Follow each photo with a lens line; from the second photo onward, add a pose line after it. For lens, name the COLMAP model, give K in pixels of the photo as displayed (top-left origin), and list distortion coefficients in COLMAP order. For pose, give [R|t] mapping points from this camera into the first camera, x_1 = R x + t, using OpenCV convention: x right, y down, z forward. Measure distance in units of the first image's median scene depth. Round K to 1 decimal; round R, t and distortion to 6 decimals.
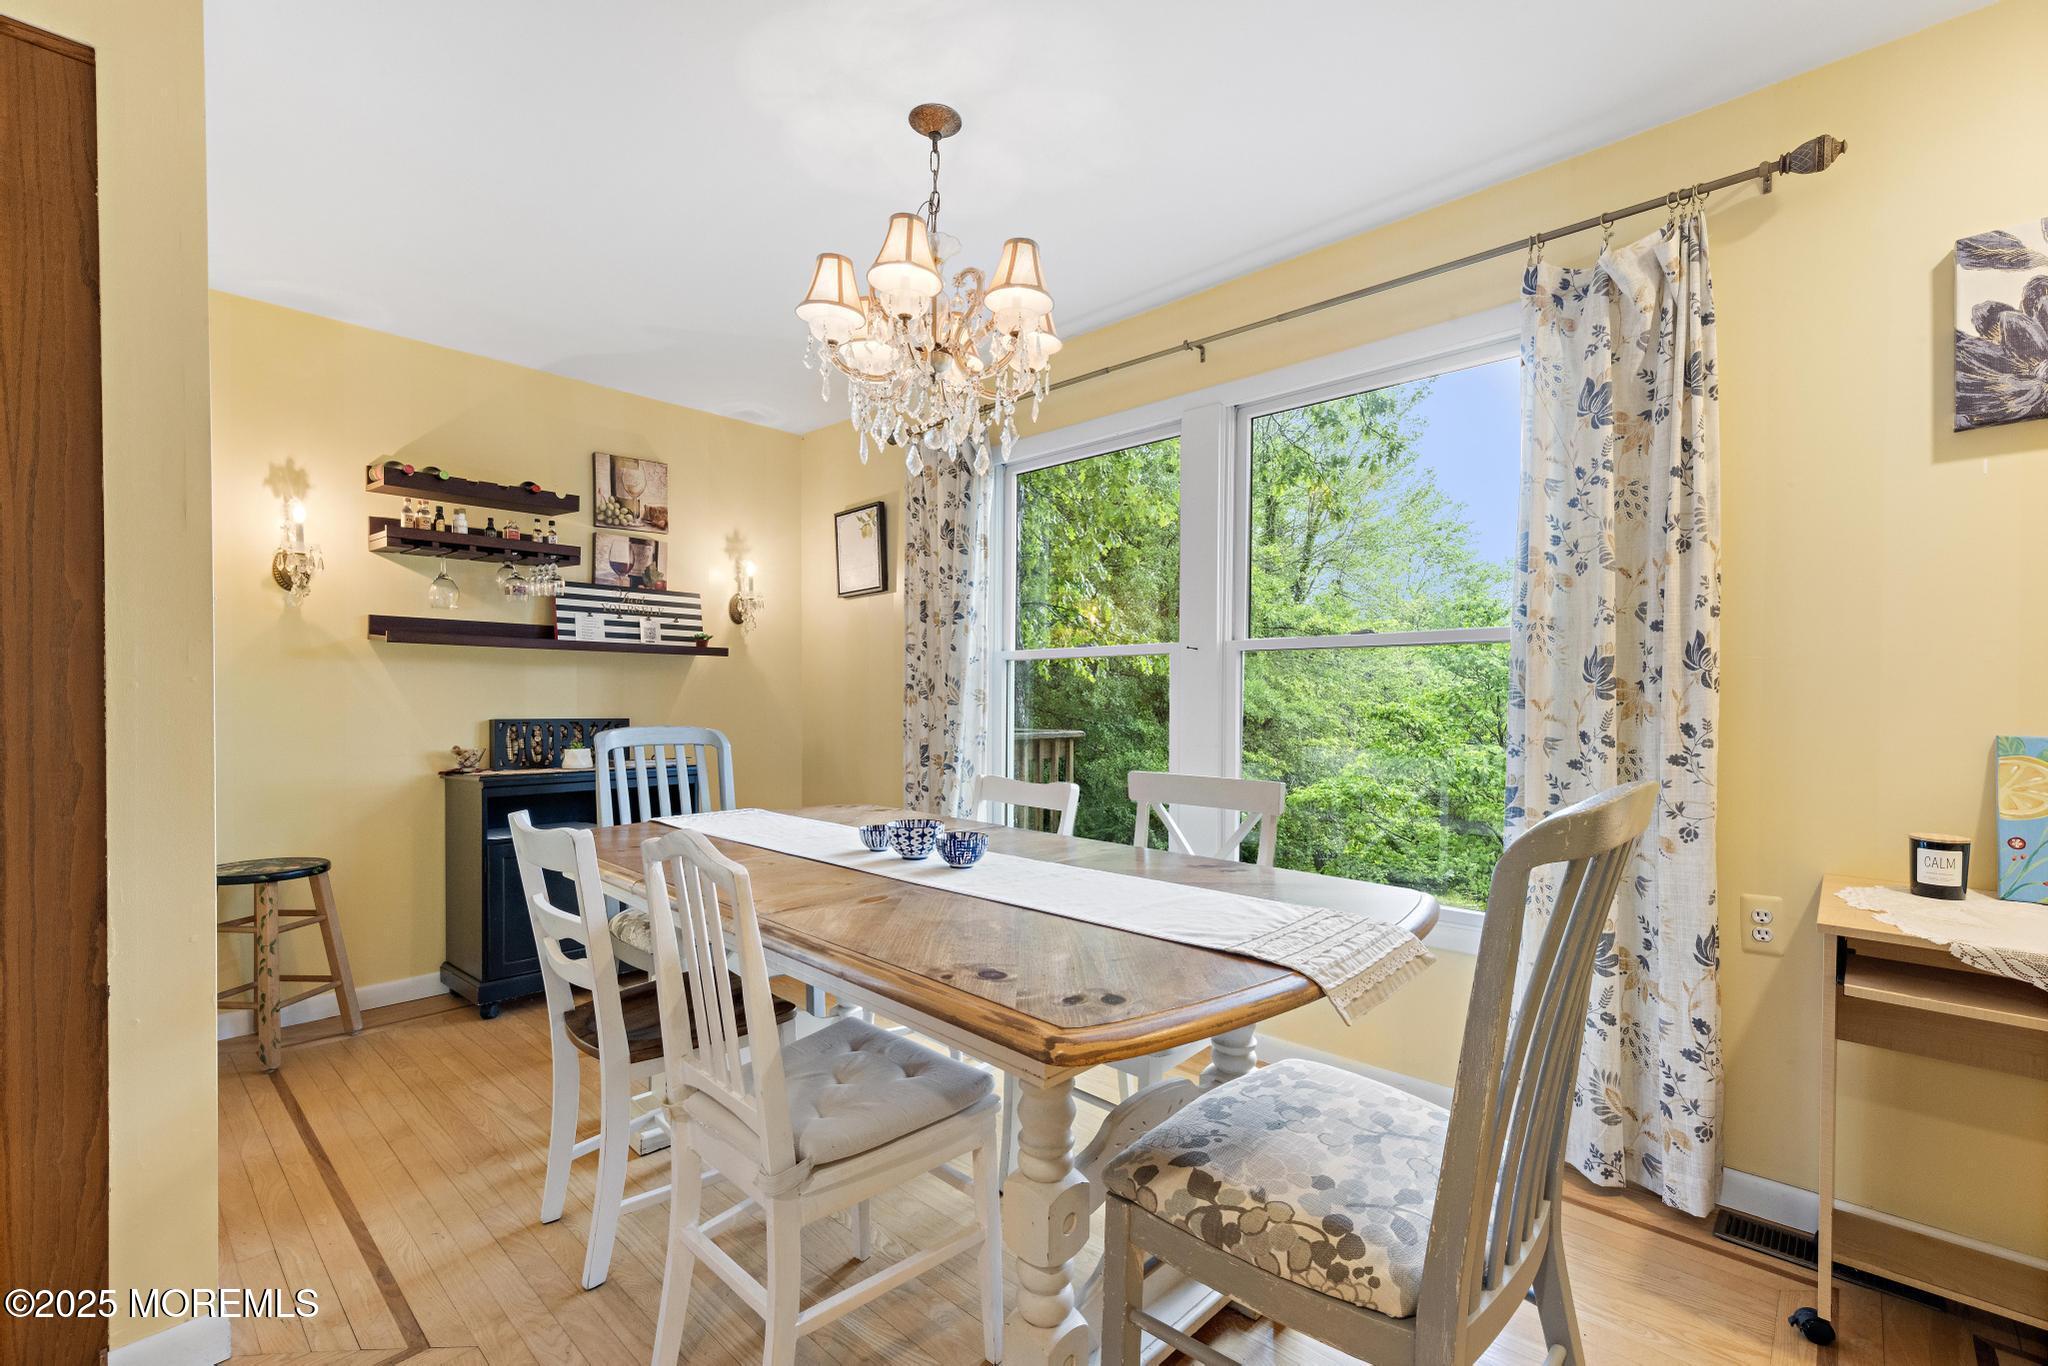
lens RADIAL K [[829.7, 0, 1024.0], [0, 829.7, 683.0], [0, 0, 1]] dist [0.000983, -0.000056]
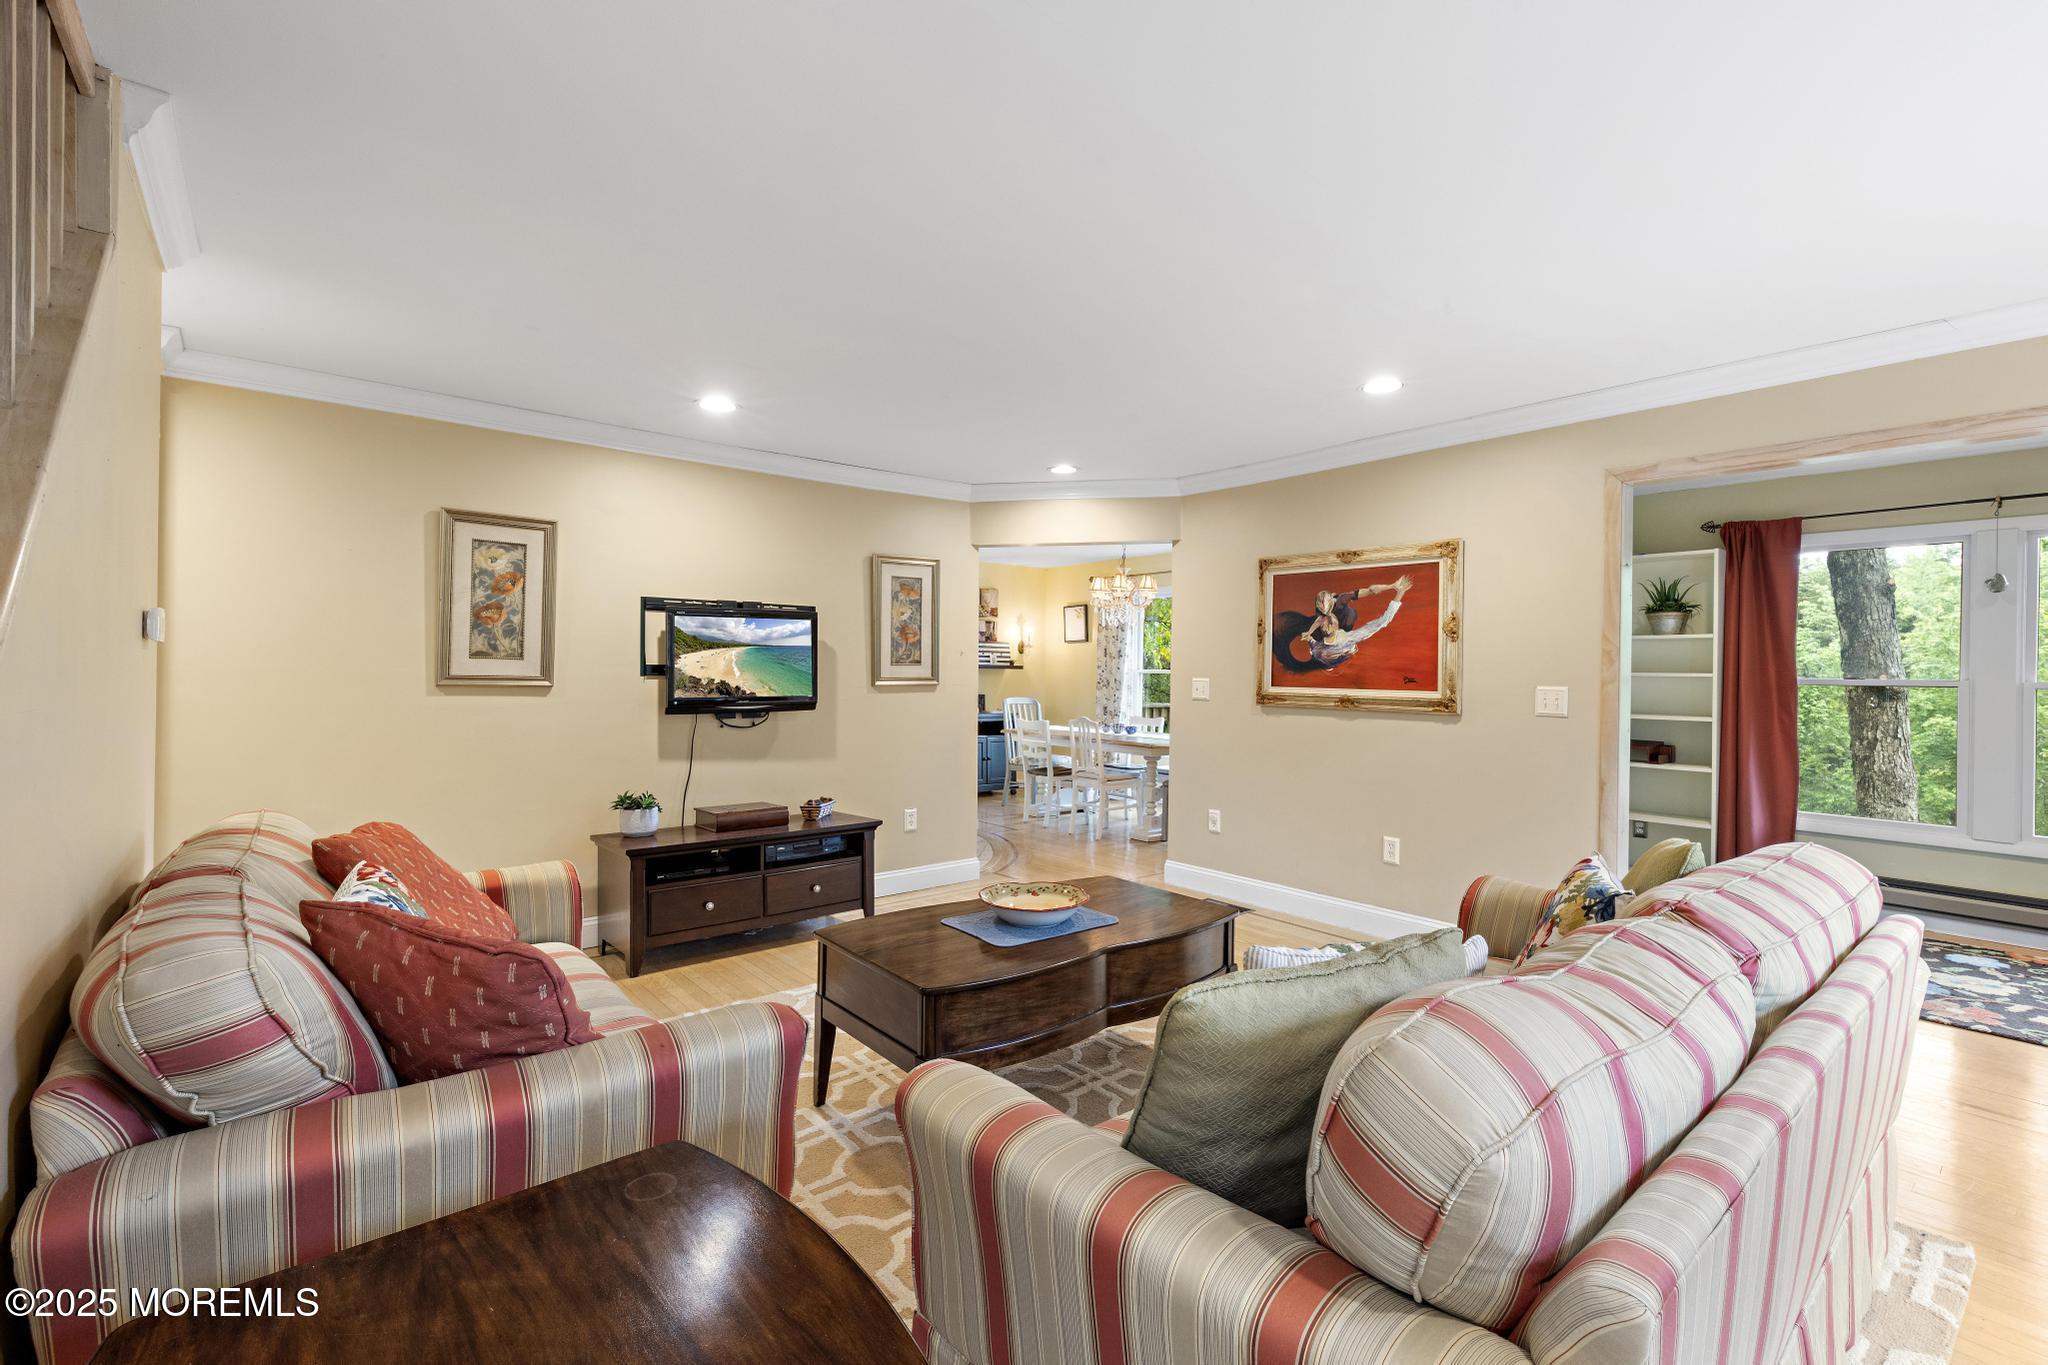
lens RADIAL K [[931.3, 0, 1030.7], [0, 931.3, 674.6], [0, 0, 1]] dist [0.000839, 0.000632]
pose [[0.992289, 0.010152, -0.123531, 0.001036], [-0.008248, 0.999839, 0.015914, -0.060774], [0.123673, -0.014772, 0.992213, -1.711795]]
